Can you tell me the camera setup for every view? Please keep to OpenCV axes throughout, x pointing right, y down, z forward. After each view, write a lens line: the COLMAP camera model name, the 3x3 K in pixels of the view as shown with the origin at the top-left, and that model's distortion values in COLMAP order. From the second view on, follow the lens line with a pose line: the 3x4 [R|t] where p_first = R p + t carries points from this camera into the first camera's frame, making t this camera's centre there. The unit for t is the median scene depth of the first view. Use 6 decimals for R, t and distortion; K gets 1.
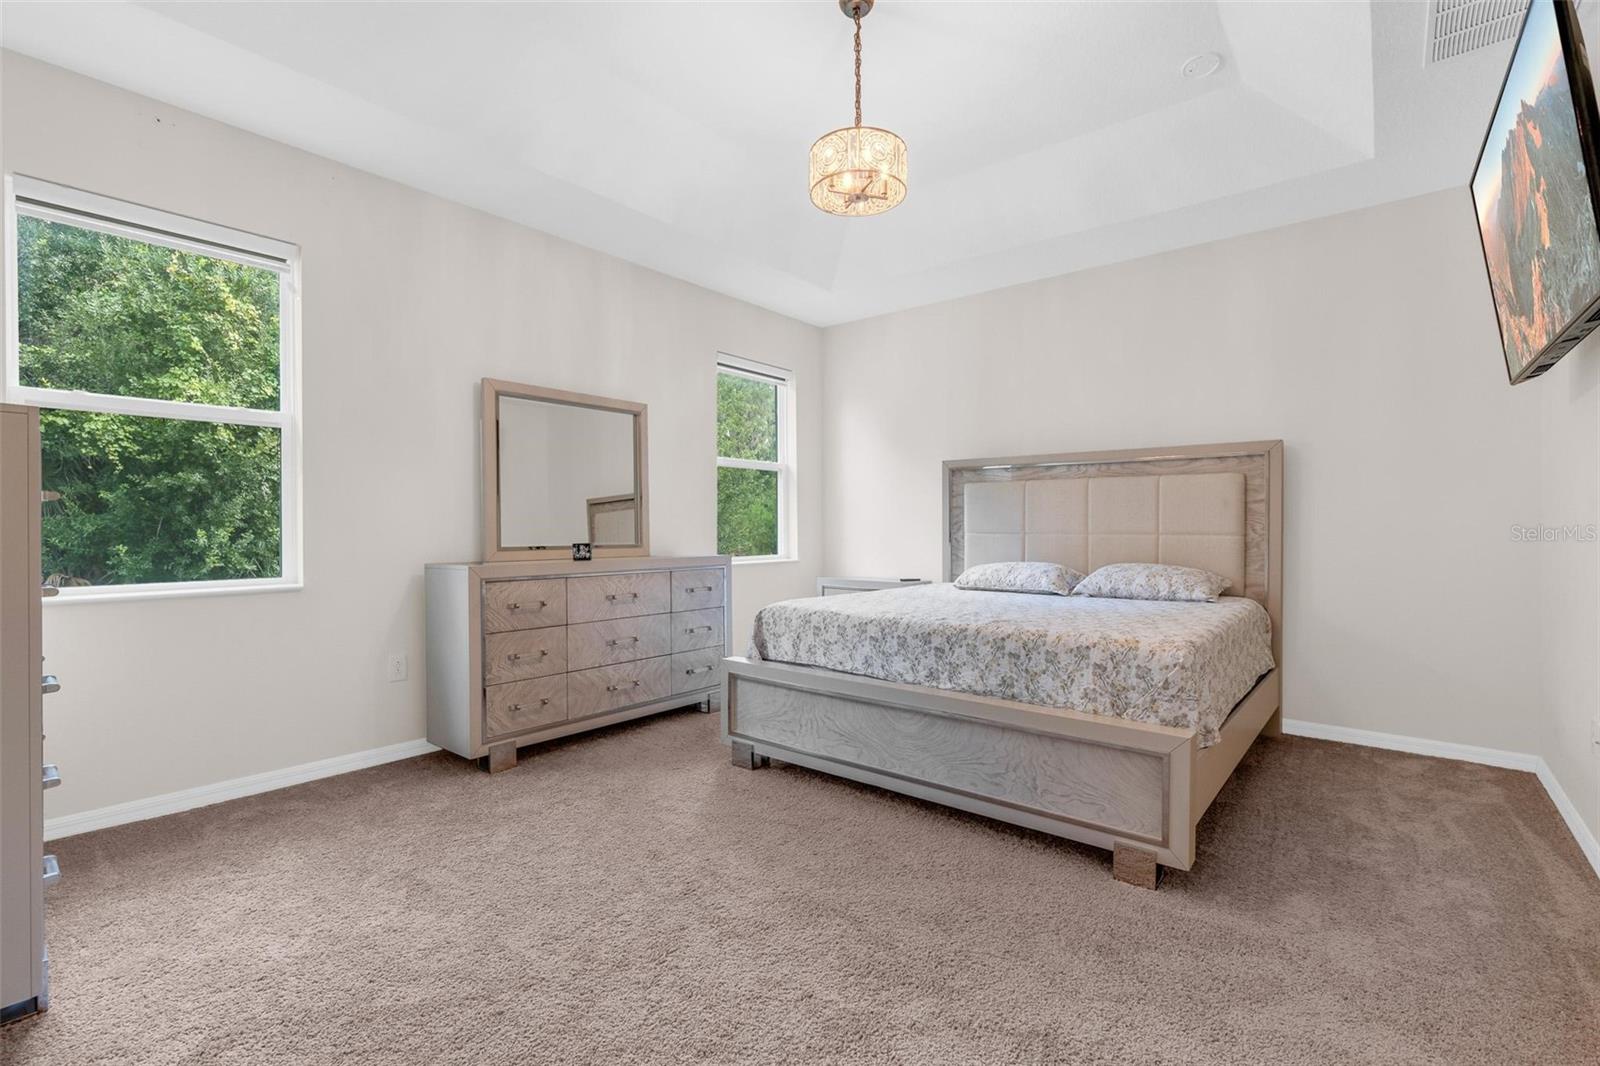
lens RADIAL K [[718.6, 0, 804.7], [0, 718.6, 532.4], [0, 0, 1]] dist [-0.001434, 0.000350]
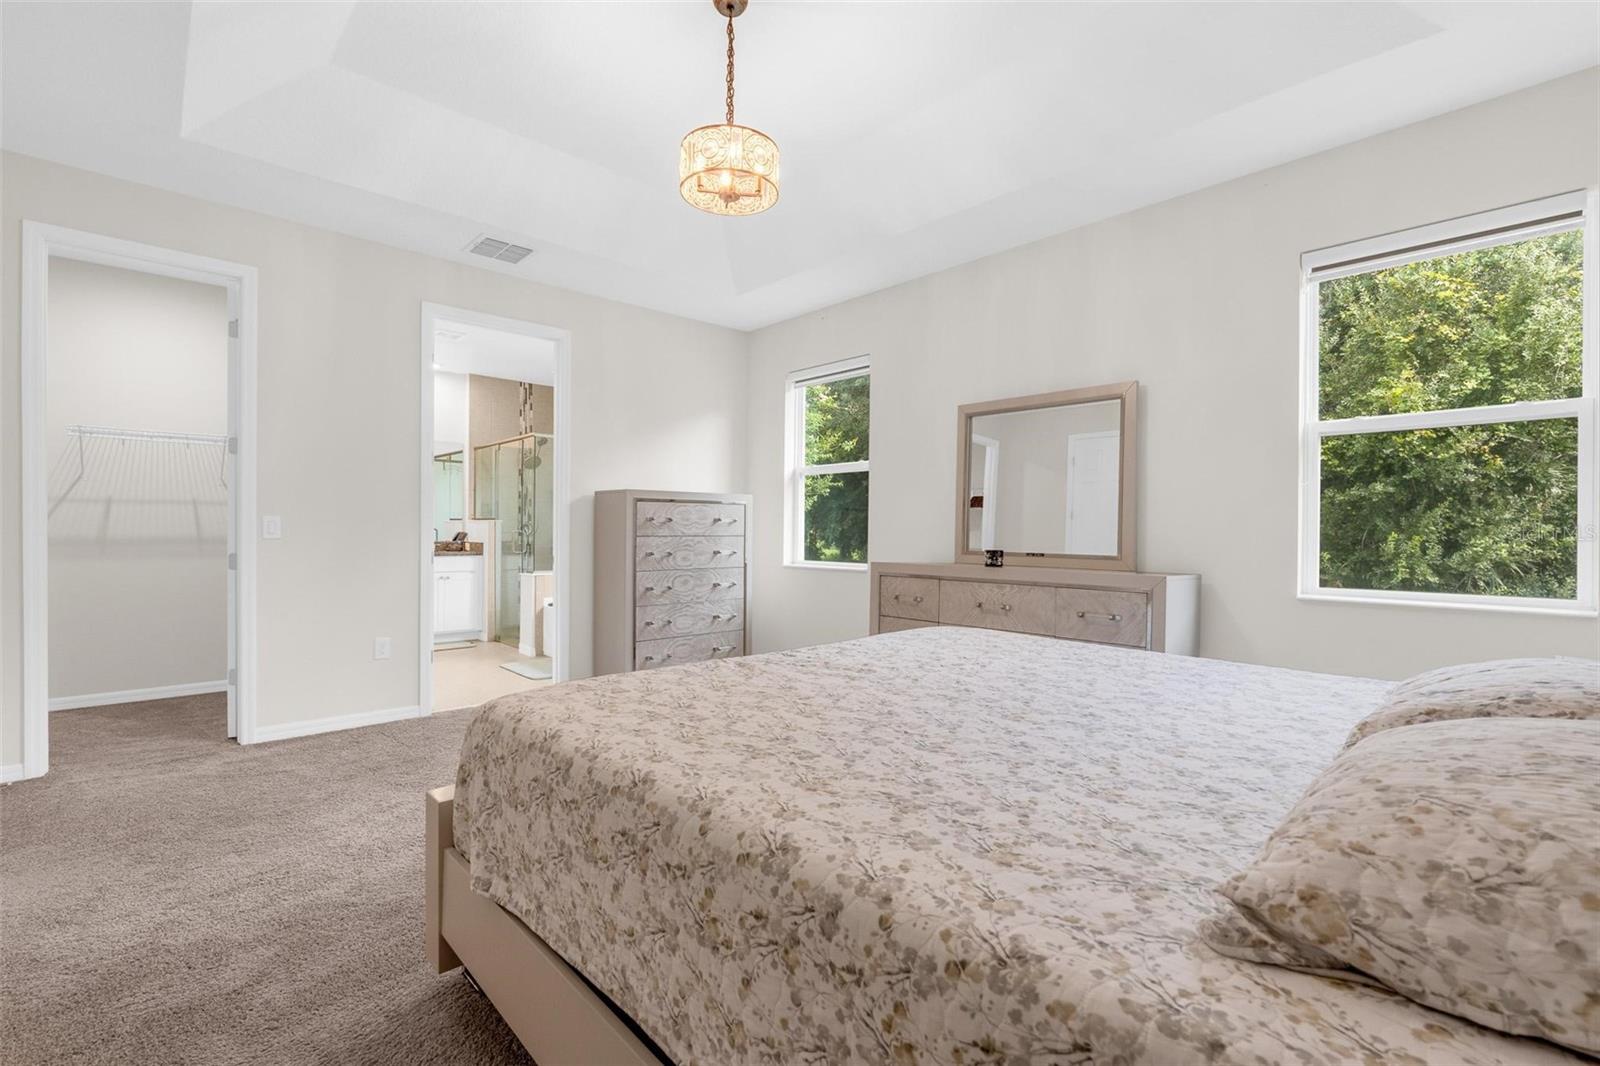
lens RADIAL K [[713.8, 0, 797.0], [0, 713.8, 533.8], [0, 0, 1]] dist [-0.003673, 0.001131]
pose [[-0.125719, 0.005405, -0.992051, 0.869519], [-0.019487, 0.999779, 0.007917, -0.012119], [0.991875, 0.020327, -0.125585, 1.031013]]
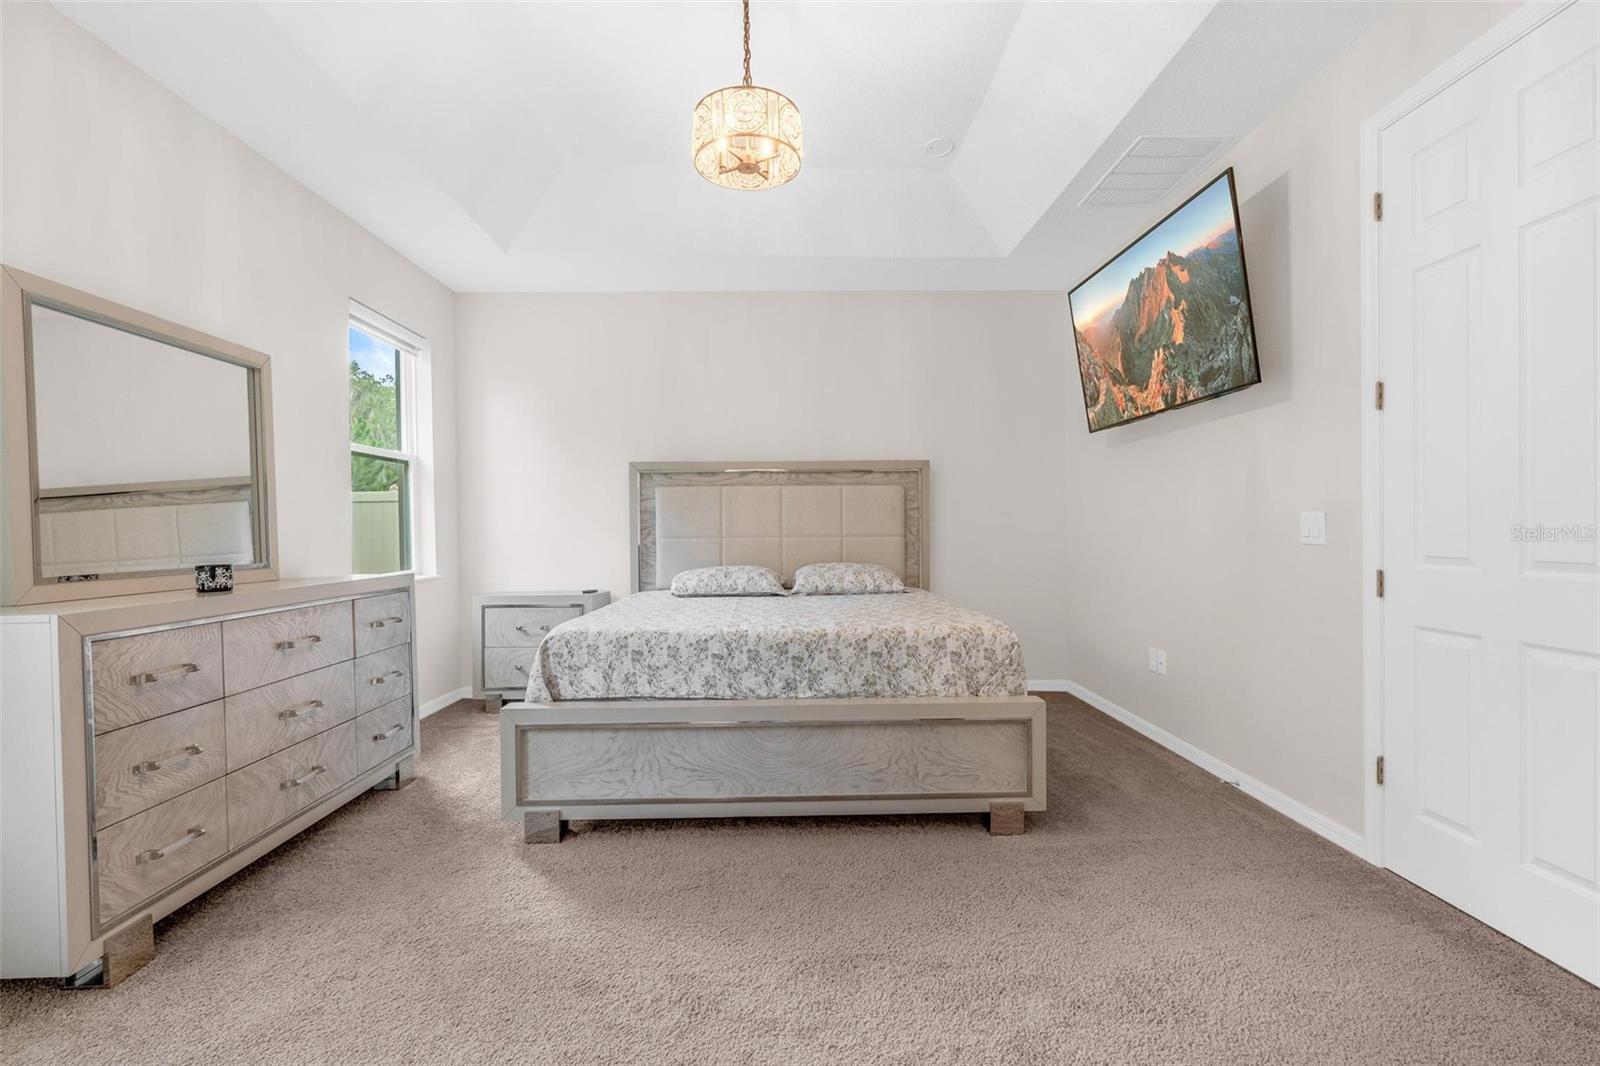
lens RADIAL K [[713.8, 0, 797.0], [0, 713.8, 533.8], [0, 0, 1]] dist [-0.003673, 0.001131]
pose [[0.759381, -0.012345, 0.650530, -0.395295], [0.015189, 0.999884, 0.001243, -0.005717], [-0.650469, 0.008937, 0.759480, 0.239971]]
